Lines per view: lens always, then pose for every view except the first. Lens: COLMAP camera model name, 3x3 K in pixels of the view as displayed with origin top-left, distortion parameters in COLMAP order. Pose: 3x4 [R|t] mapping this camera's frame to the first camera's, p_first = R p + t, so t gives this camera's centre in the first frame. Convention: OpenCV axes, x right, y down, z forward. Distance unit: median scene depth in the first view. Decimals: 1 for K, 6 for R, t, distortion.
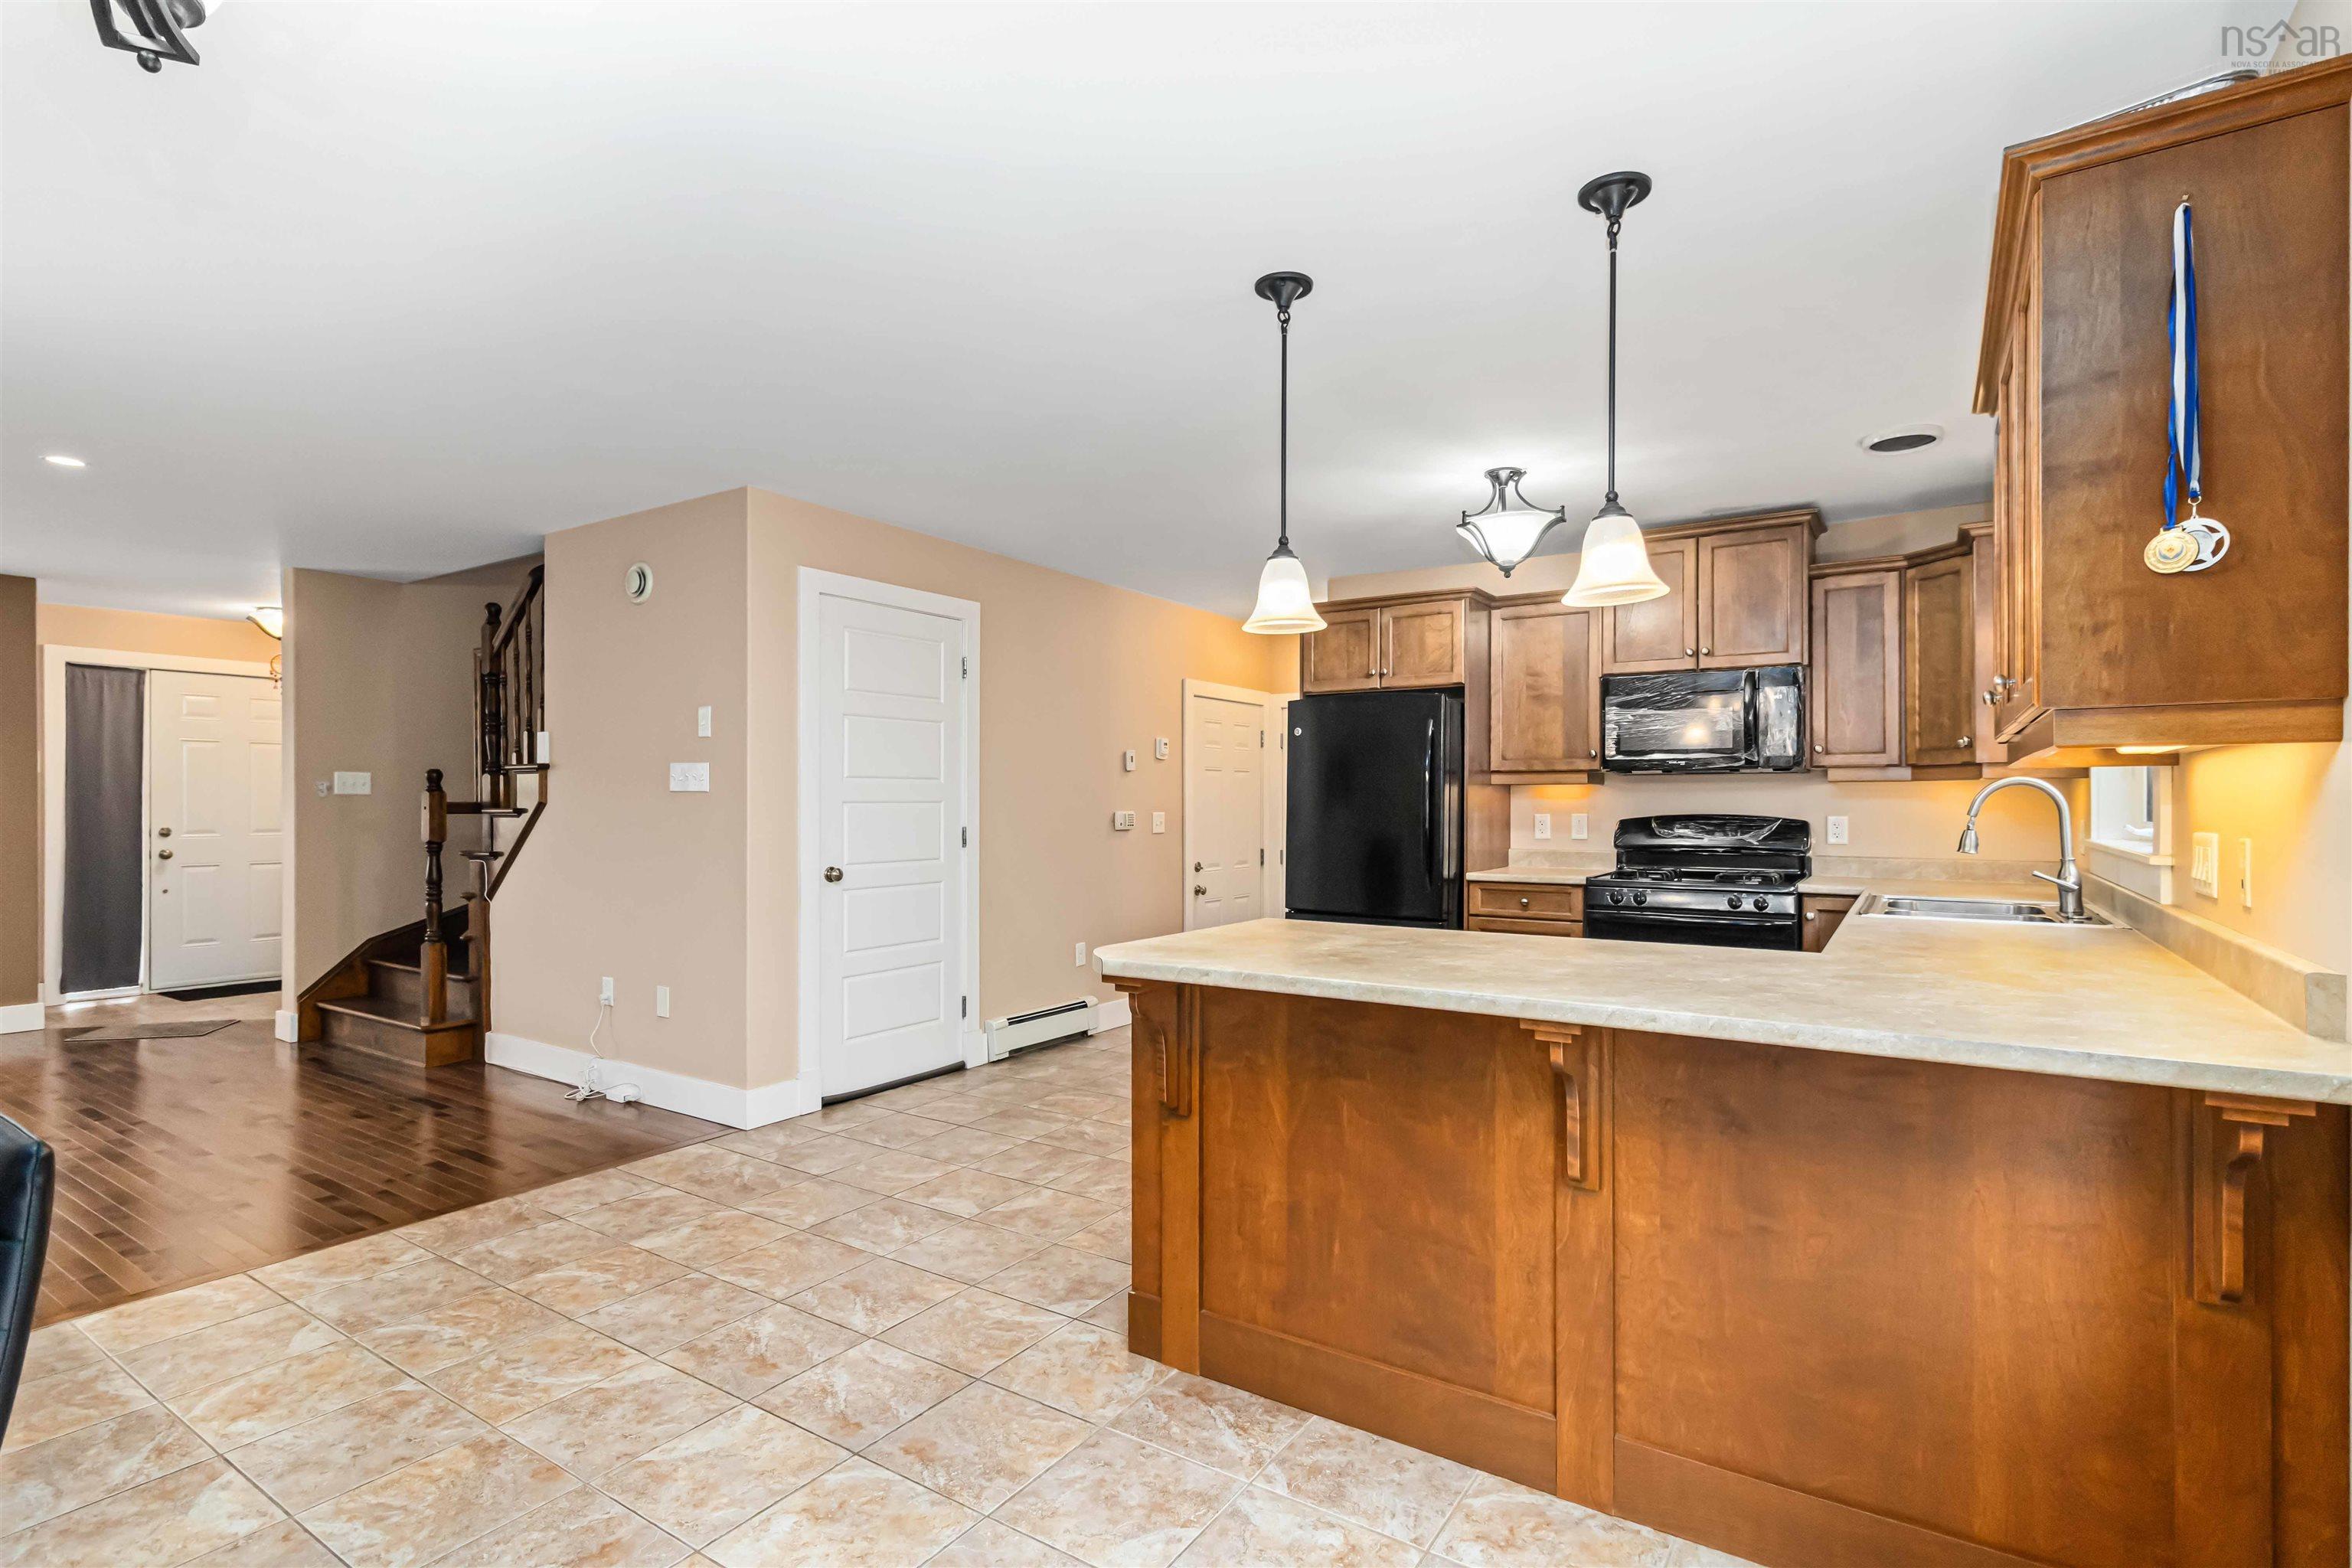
lens RADIAL K [[1115.8, 0, 1172.5], [0, 1115.8, 811.7], [0, 0, 1]] dist [0.003437, 0.000068]
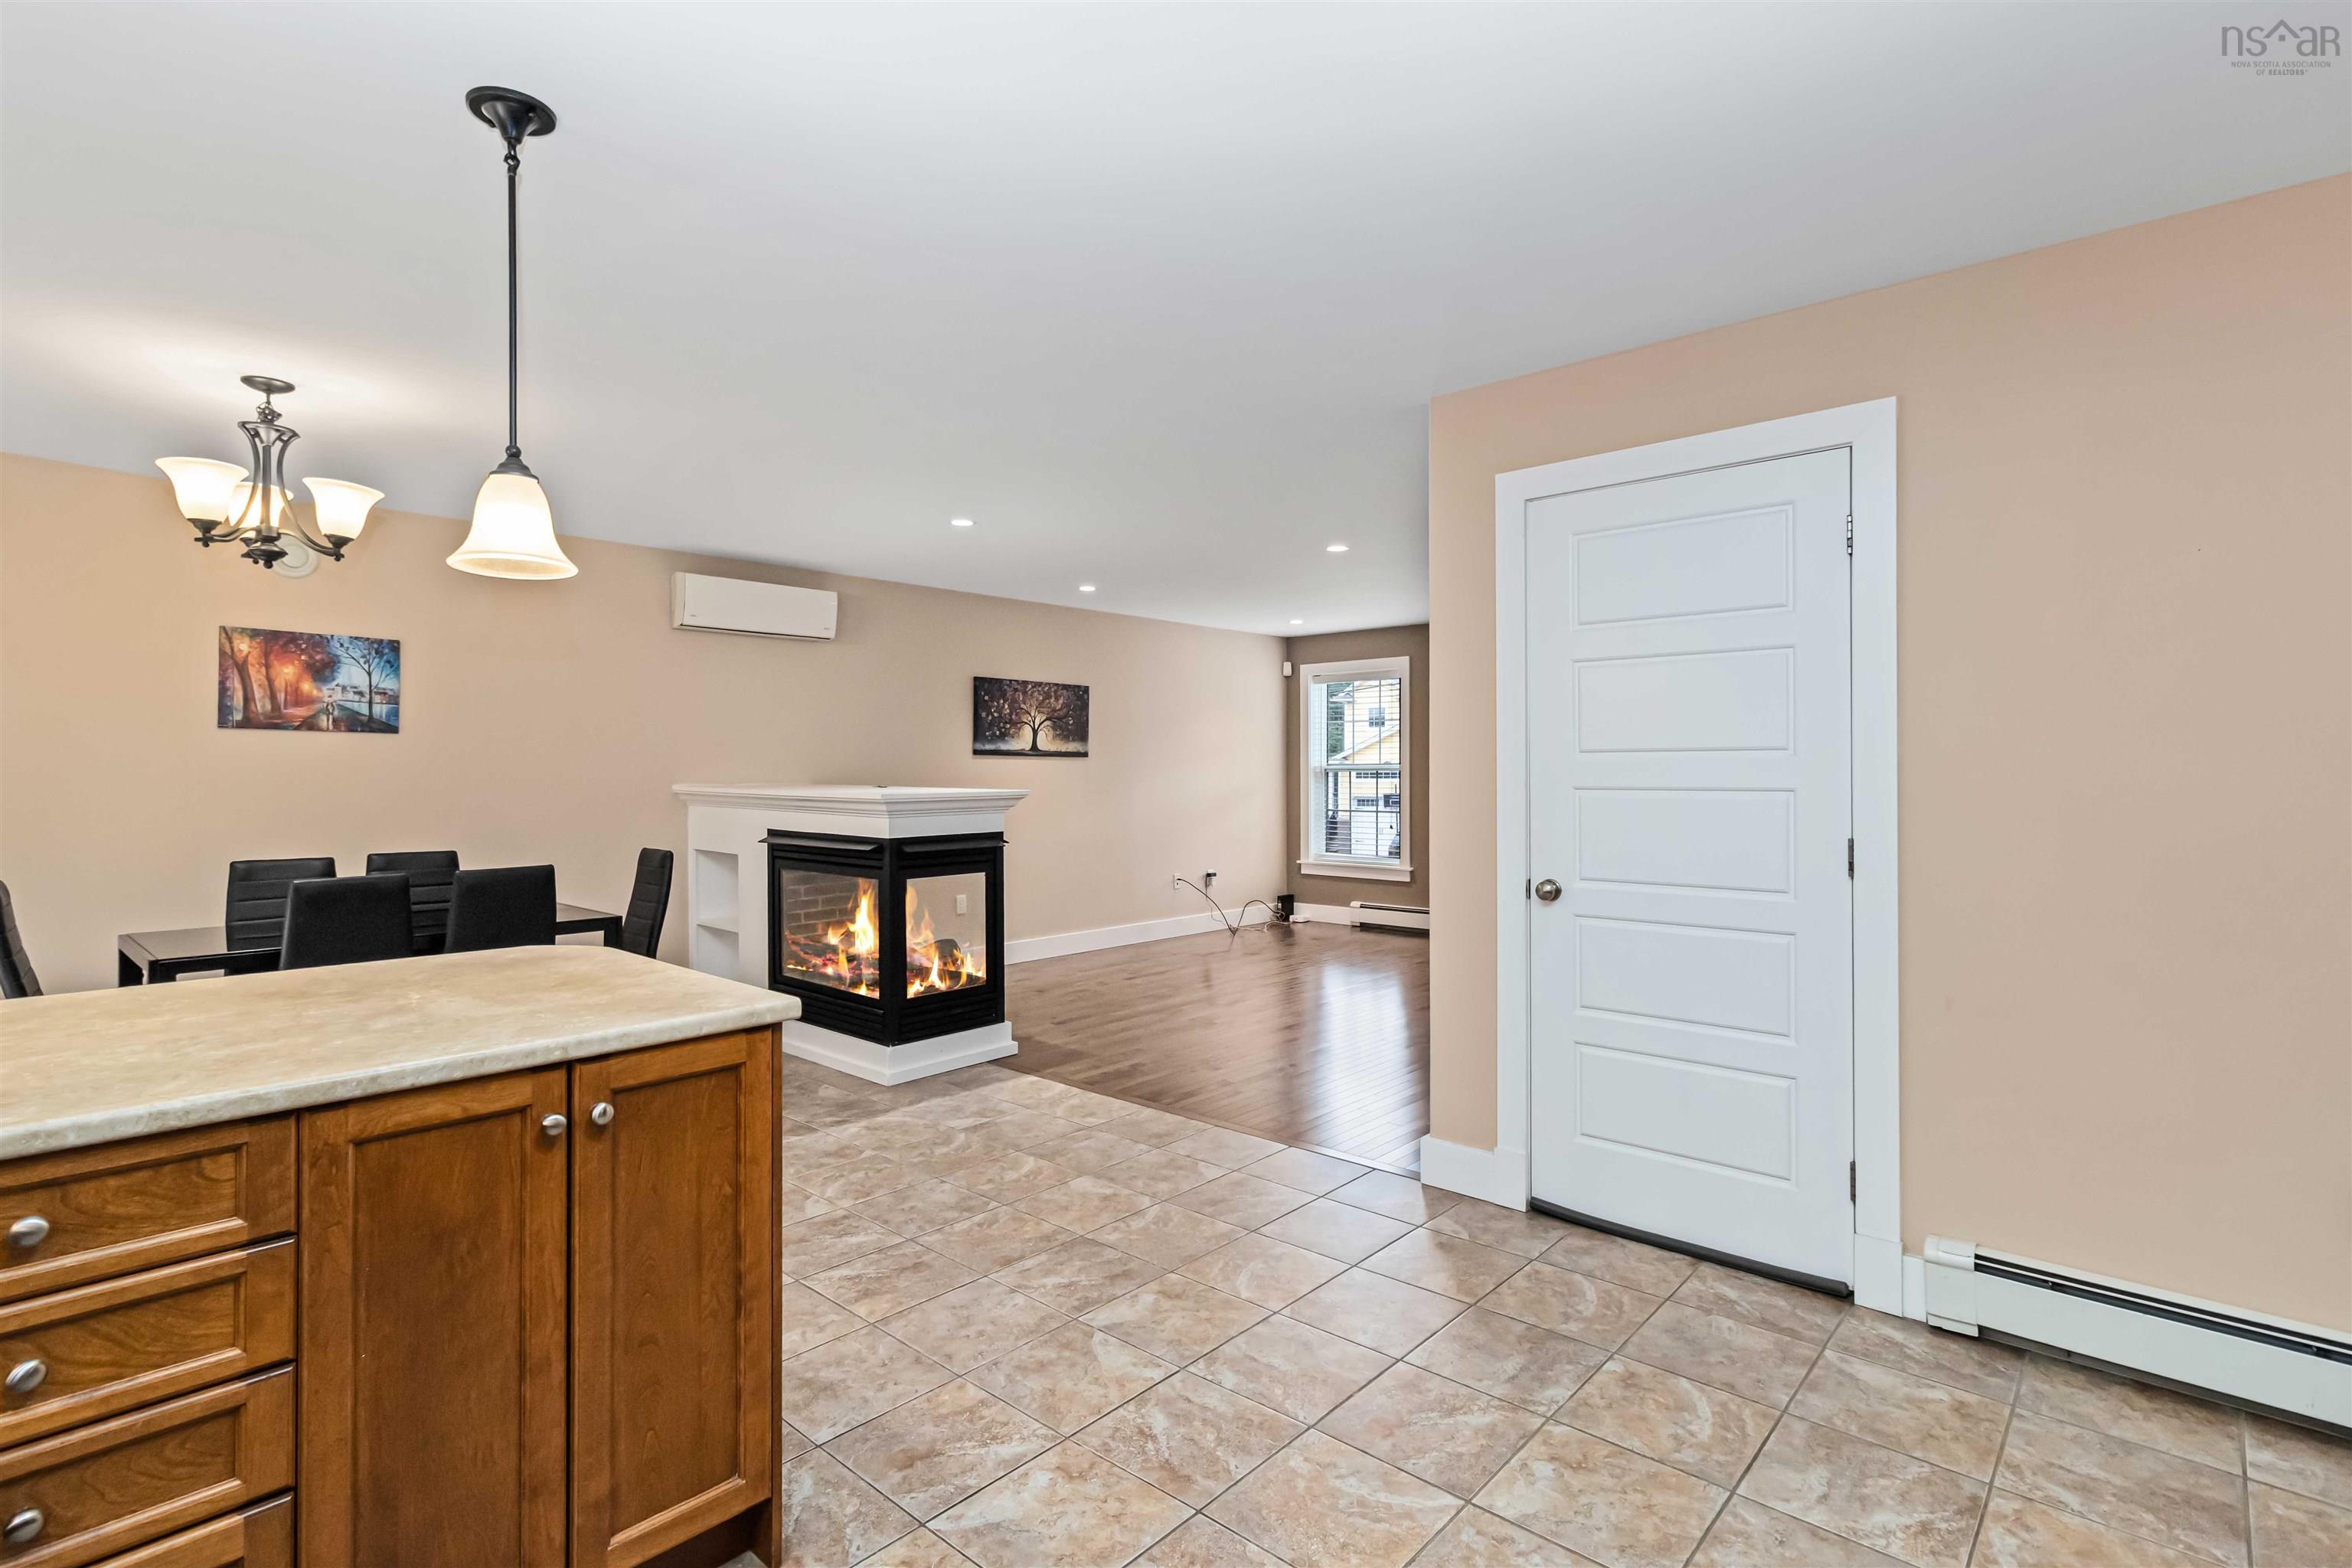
lens RADIAL K [[1115.8, 0, 1179.5], [0, 1115.8, 771.0], [0, 0, 1]] dist [0.003437, 0.000068]
pose [[-0.144606, 0.000565, -0.989489, 0.419668], [-0.007446, 0.999971, 0.001659, -0.018758], [0.989461, 0.007608, -0.144598, 0.842814]]
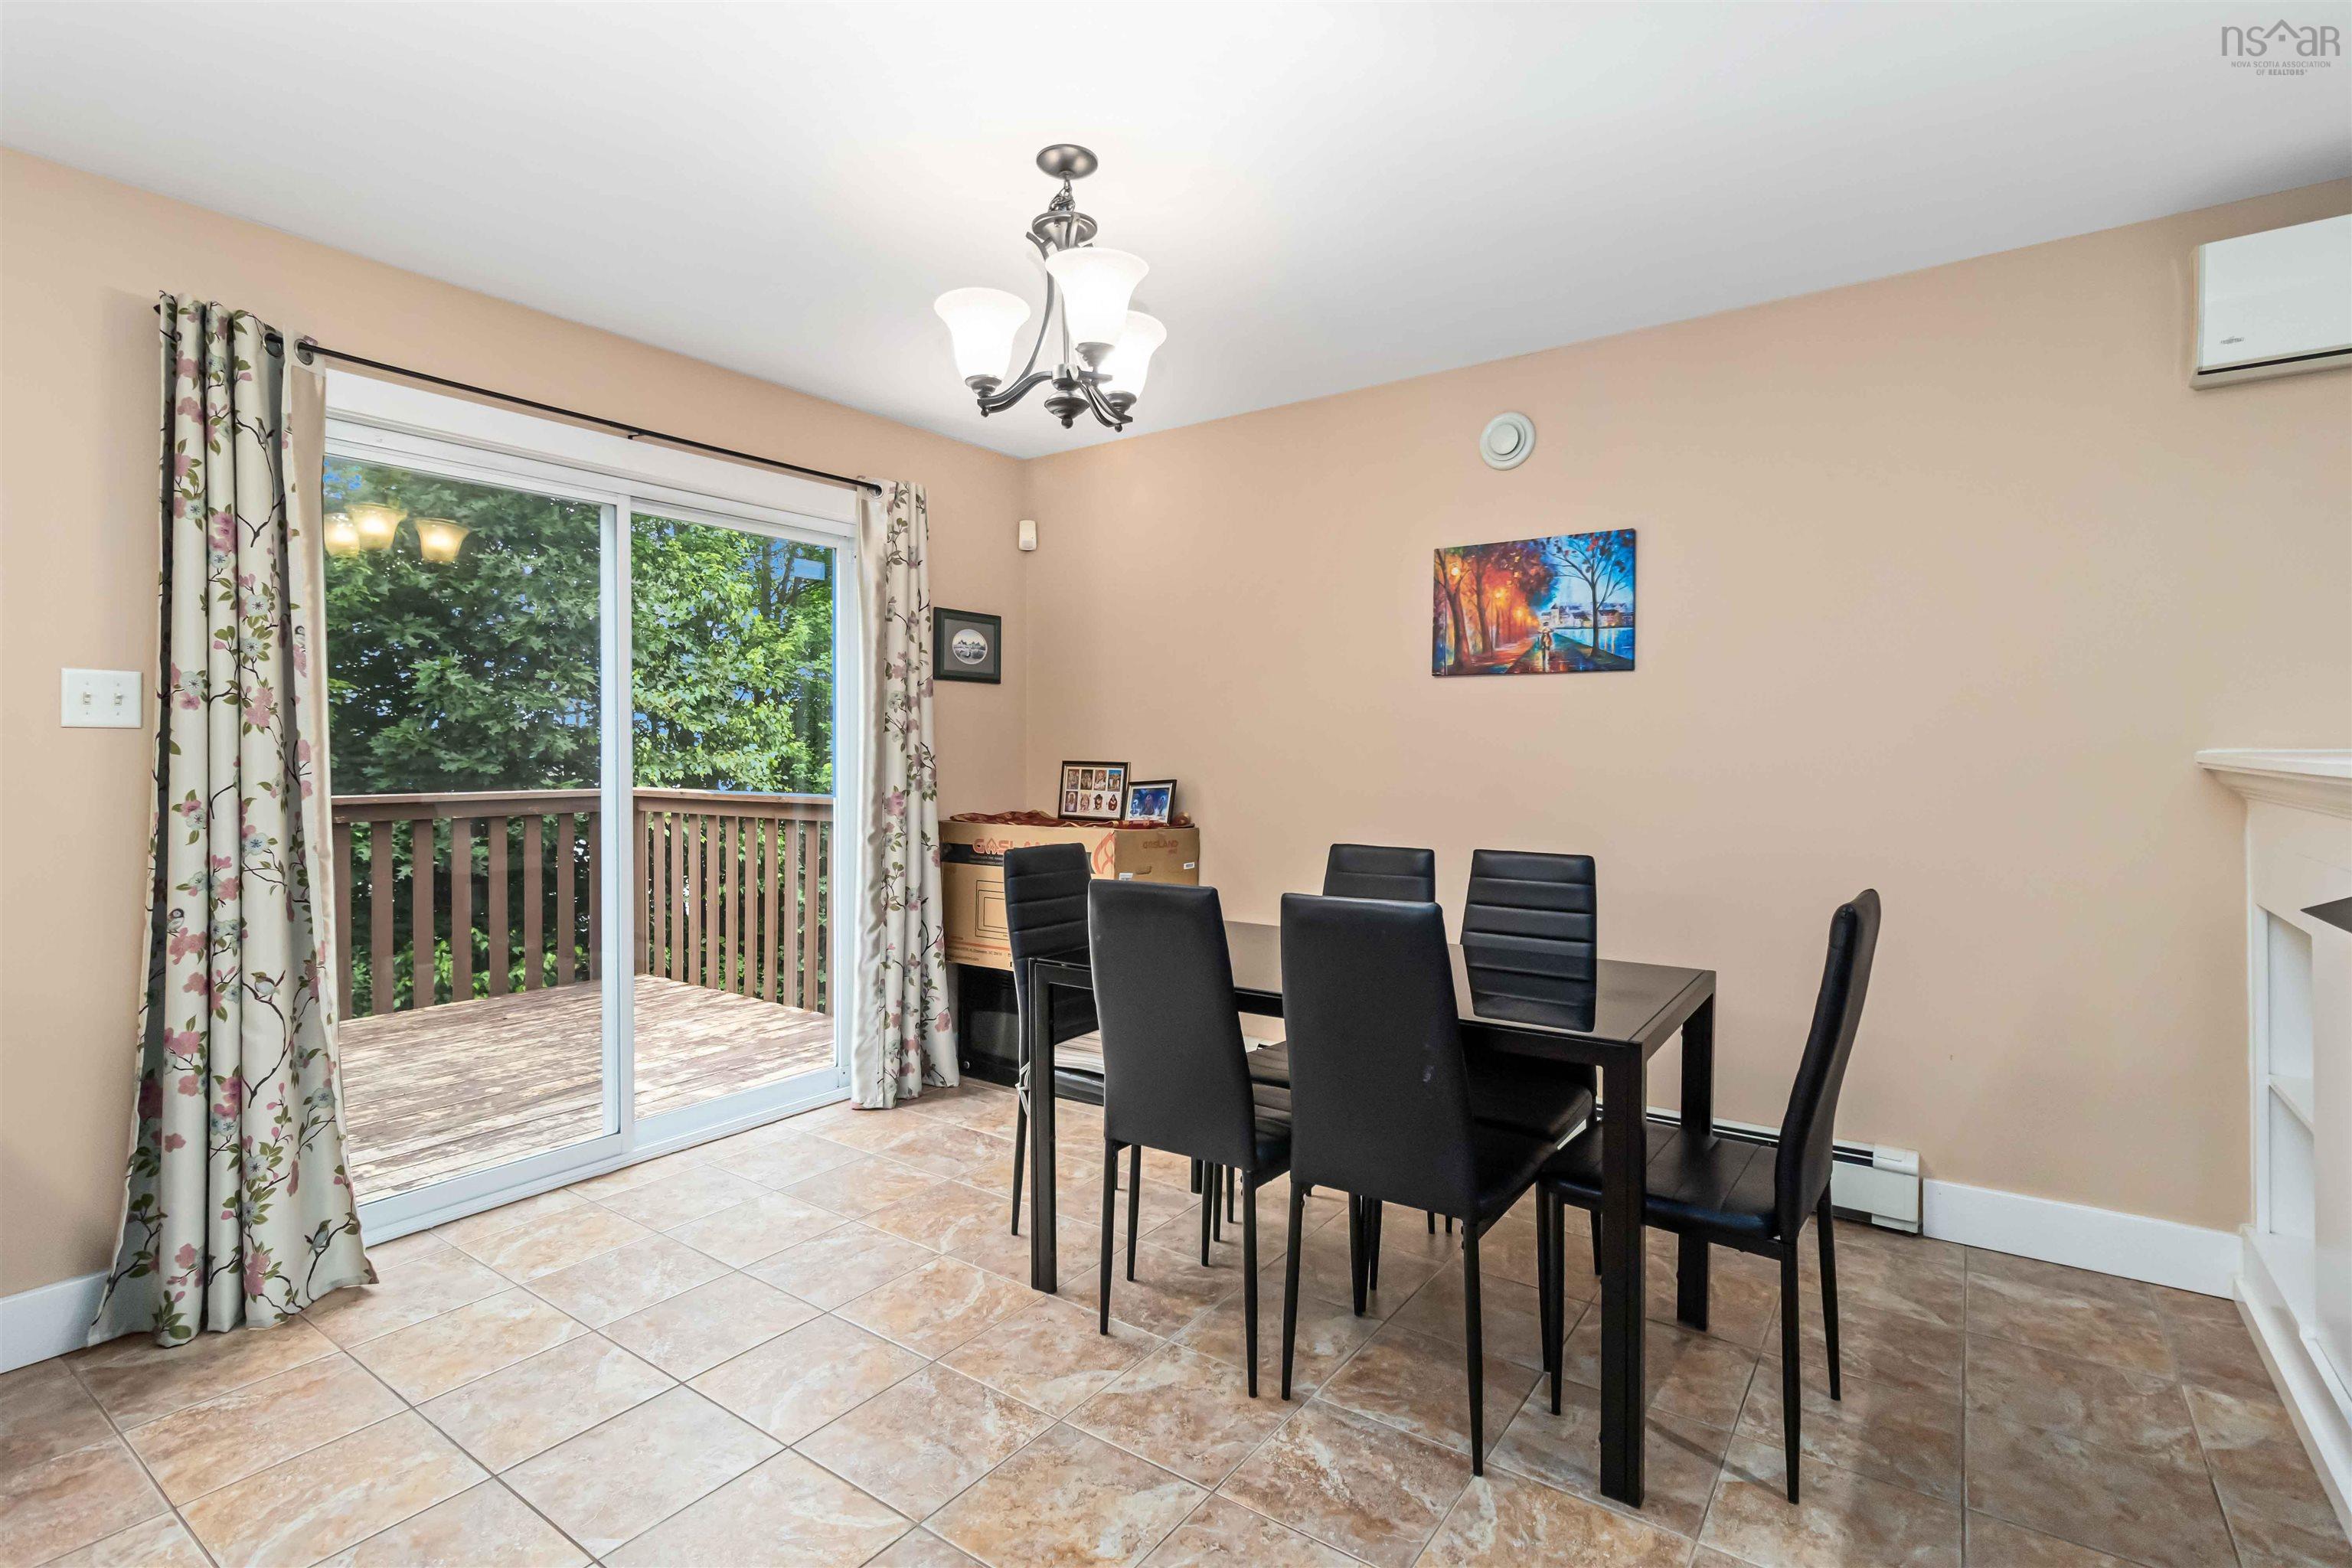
lens RADIAL K [[1115.8, 0, 1170.8], [0, 1115.8, 757.6], [0, 0, 1]] dist [0.003437, 0.000068]
pose [[-0.999424, 0.000959, 0.033930, -0.245369], [0.001286, 0.999953, 0.009627, -0.000012], [-0.033919, 0.009665, -0.999378, 0.667570]]
